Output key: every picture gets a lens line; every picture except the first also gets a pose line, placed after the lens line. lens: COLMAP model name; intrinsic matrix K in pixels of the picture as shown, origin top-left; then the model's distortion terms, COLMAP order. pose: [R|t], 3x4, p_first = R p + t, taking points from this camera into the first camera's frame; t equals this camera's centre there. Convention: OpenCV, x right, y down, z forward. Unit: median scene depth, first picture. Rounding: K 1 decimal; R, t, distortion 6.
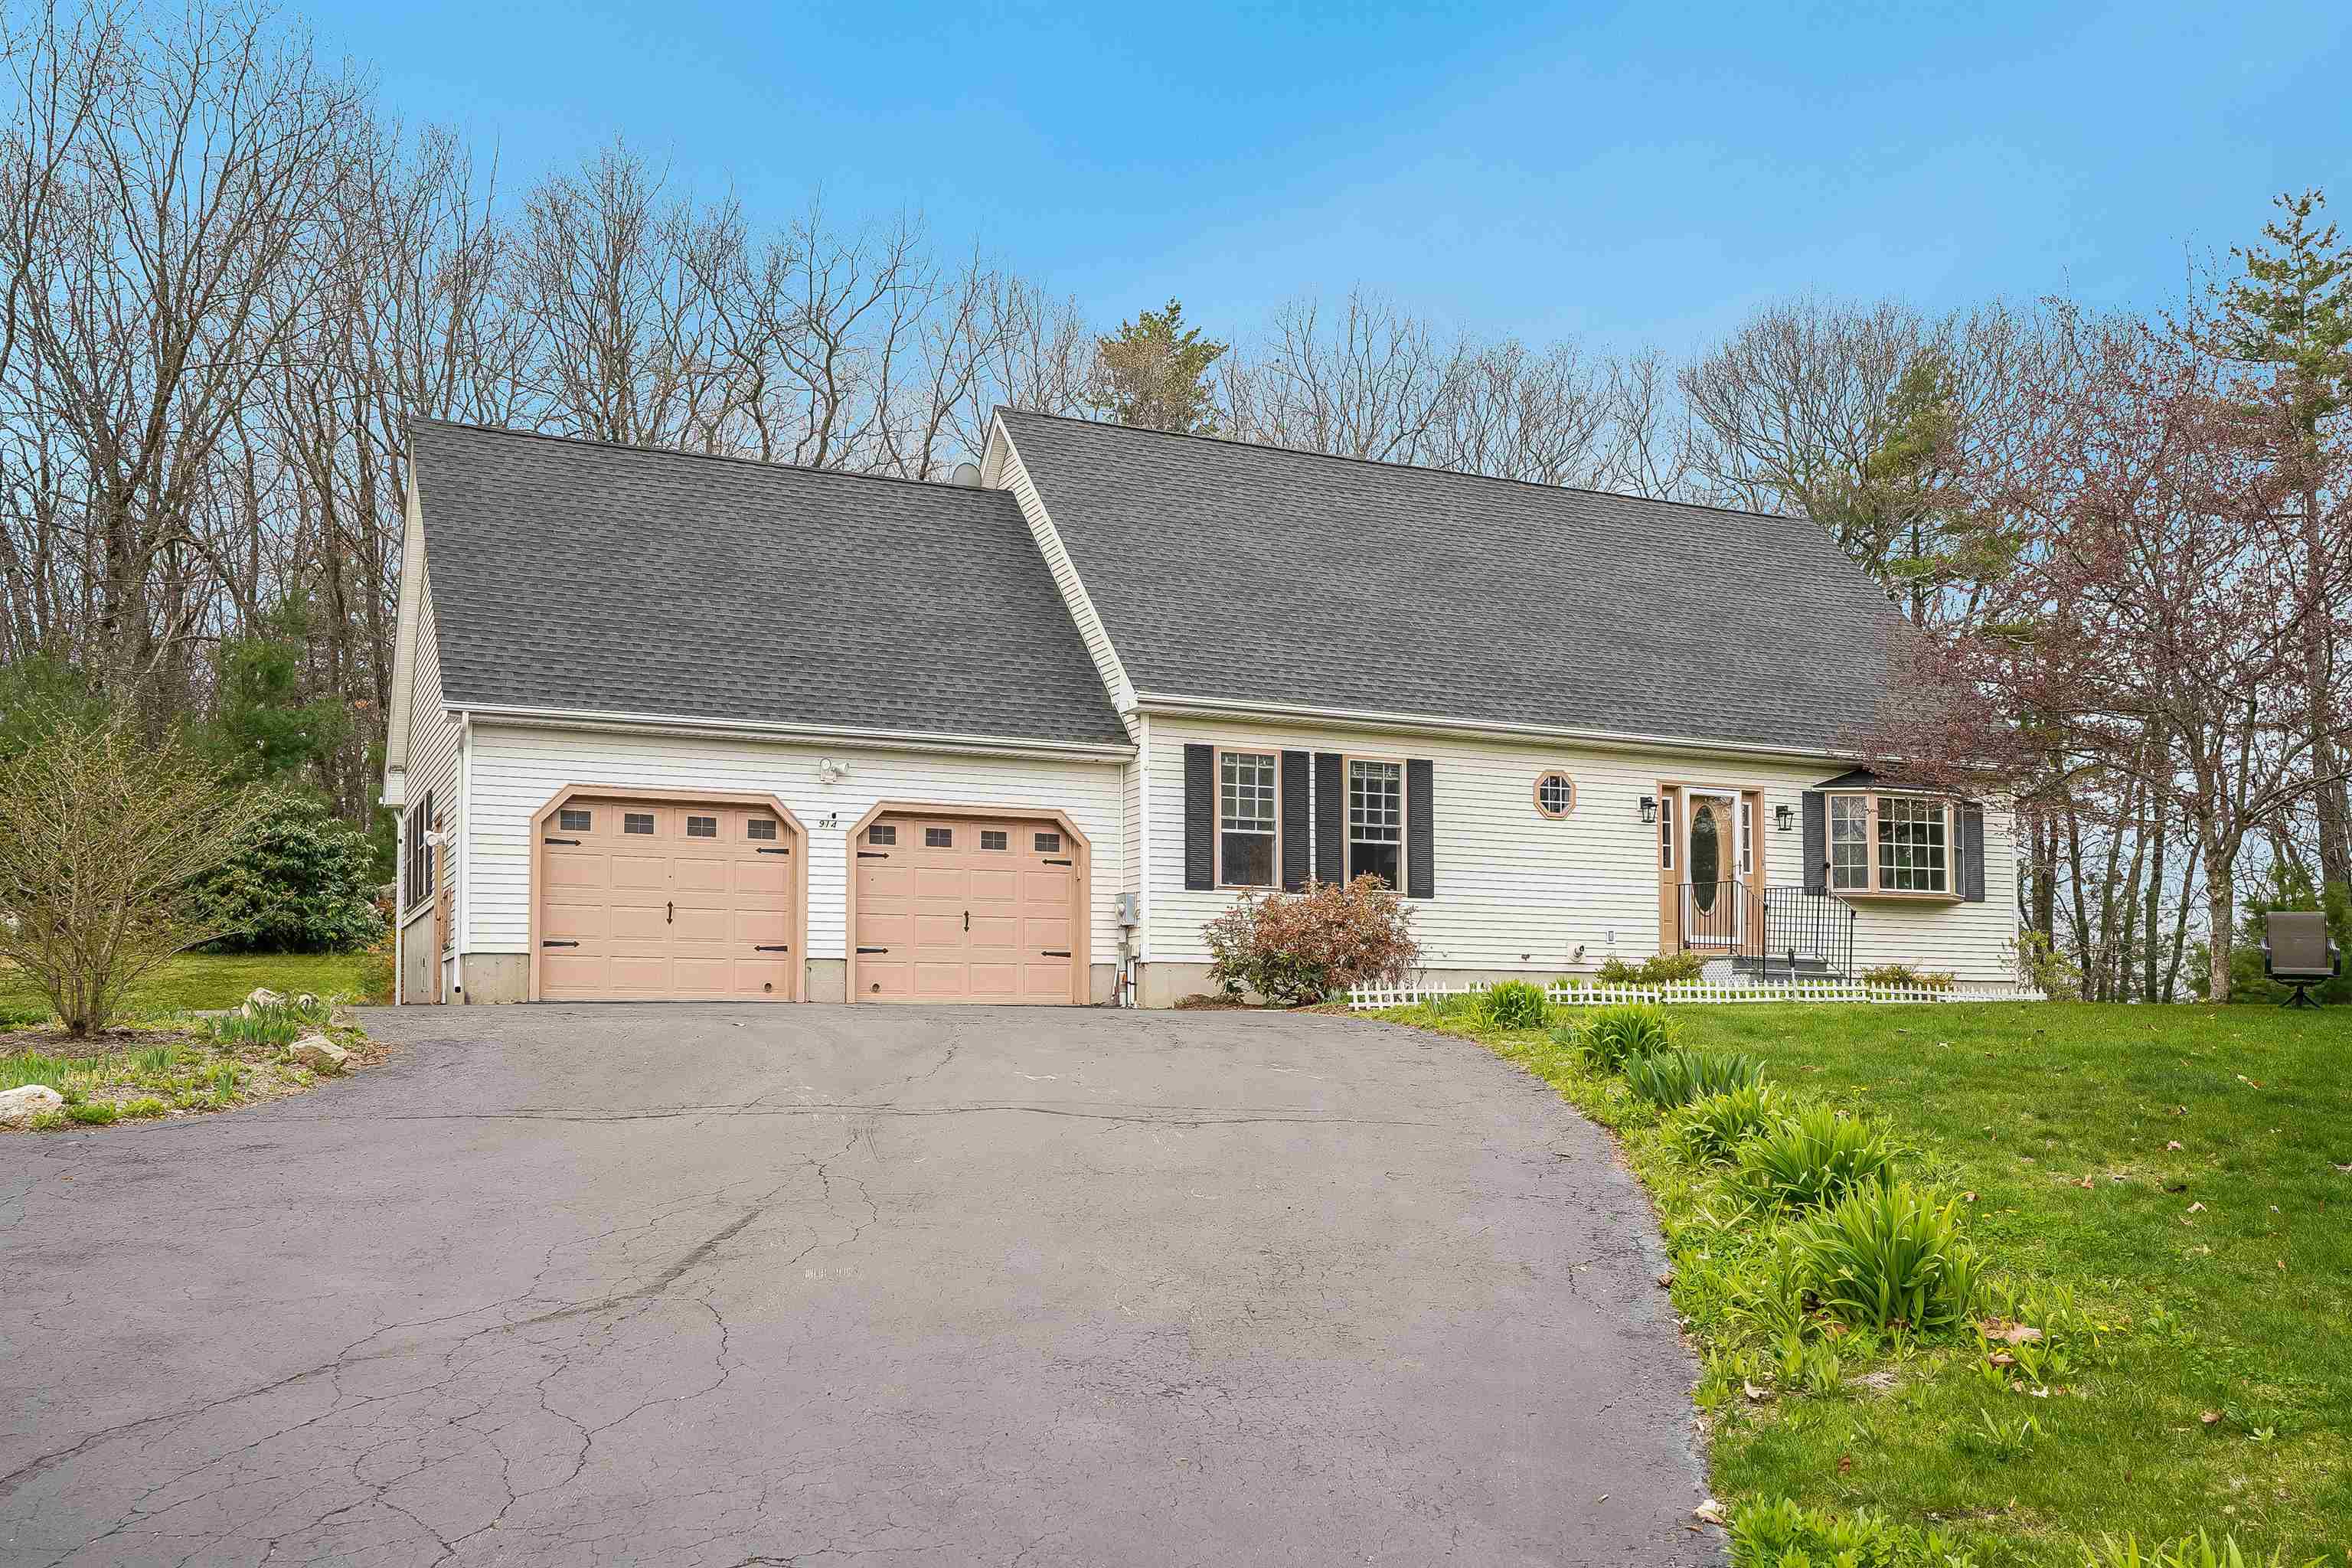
lens RADIAL K [[2149.0, 0, 1179.9], [0, 2149.0, 957.0], [0, 0, 1]] dist [0.045219, 0.006136]
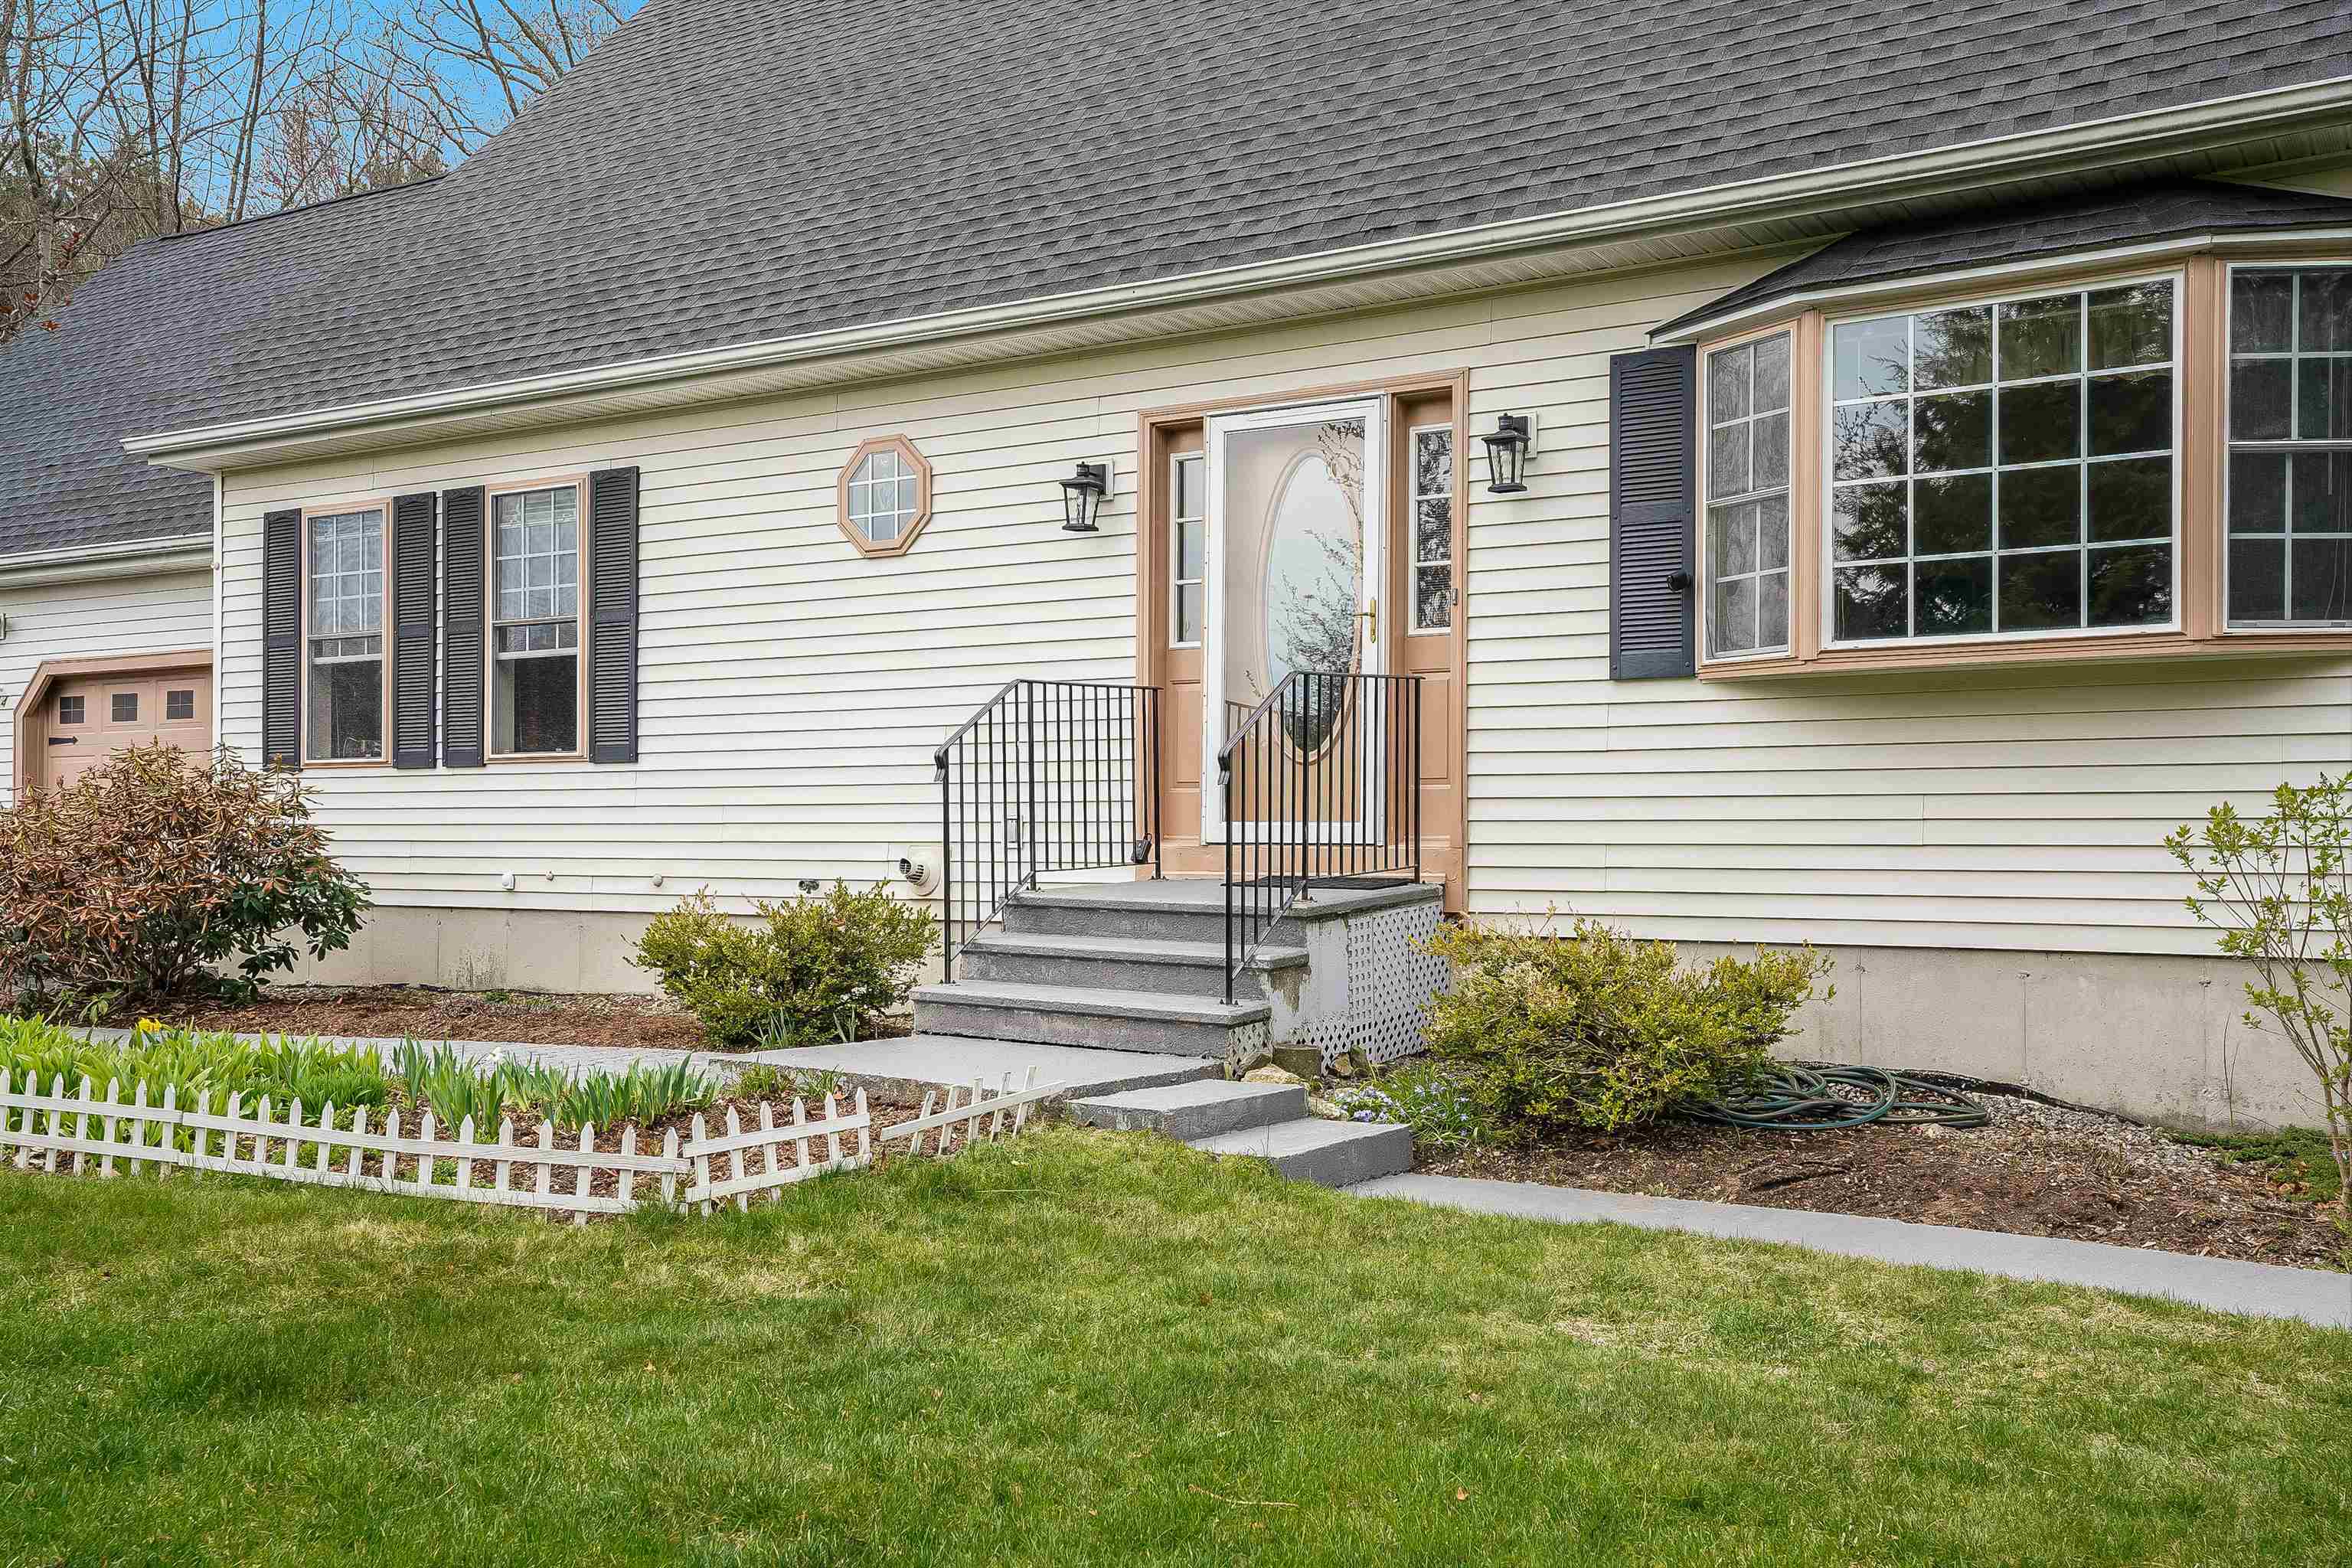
lens RADIAL K [[2283.8, 0, 1176.0], [0, 2283.8, 784.0], [0, 0, 1]] dist [0.058914, 0.007420]
pose [[0.495920, -0.008906, -0.868323, 0.576976], [0.053333, 0.998372, 0.020220, -0.024995], [0.866729, -0.056337, 0.495588, 0.808515]]
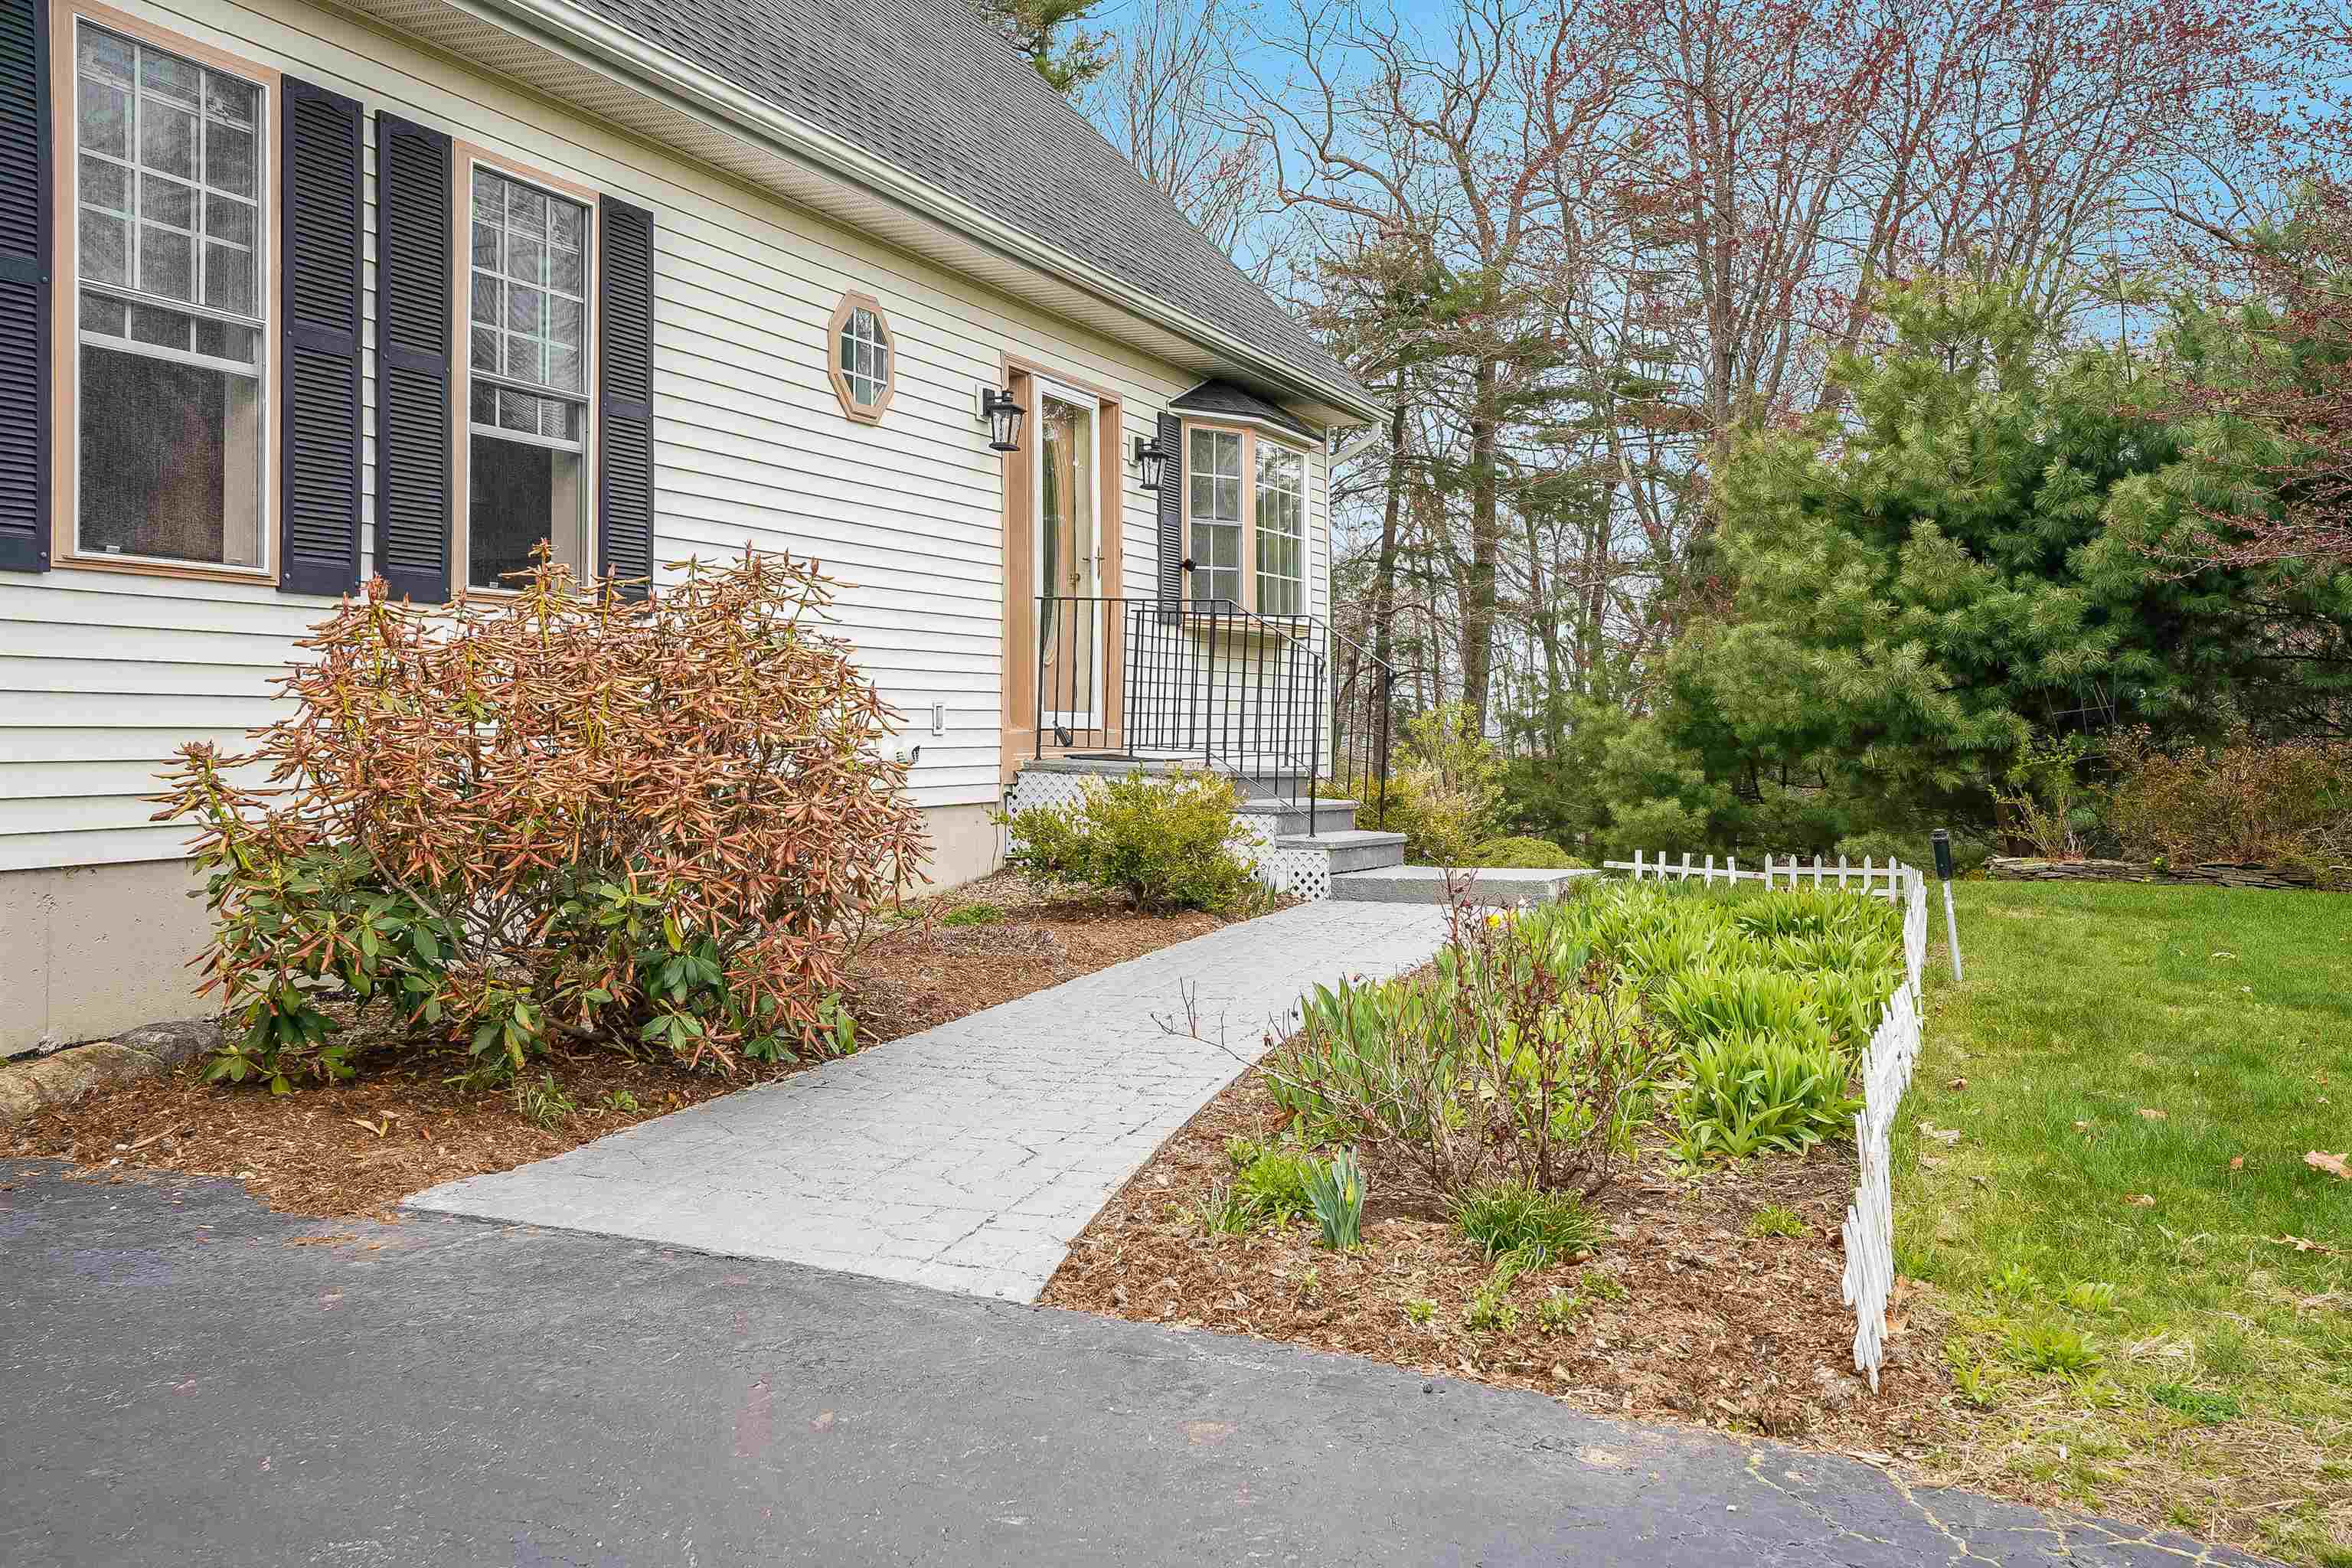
lens RADIAL K [[2290.0, 0, 1175.0], [0, 2290.0, 753.4], [0, 0, 1]] dist [0.112120, -0.000208]
pose [[0.735688, -0.005301, 0.677300, -0.066306], [-0.036384, 0.998216, 0.047332, -0.025032], [-0.676343, -0.059464, 0.734183, 0.637015]]
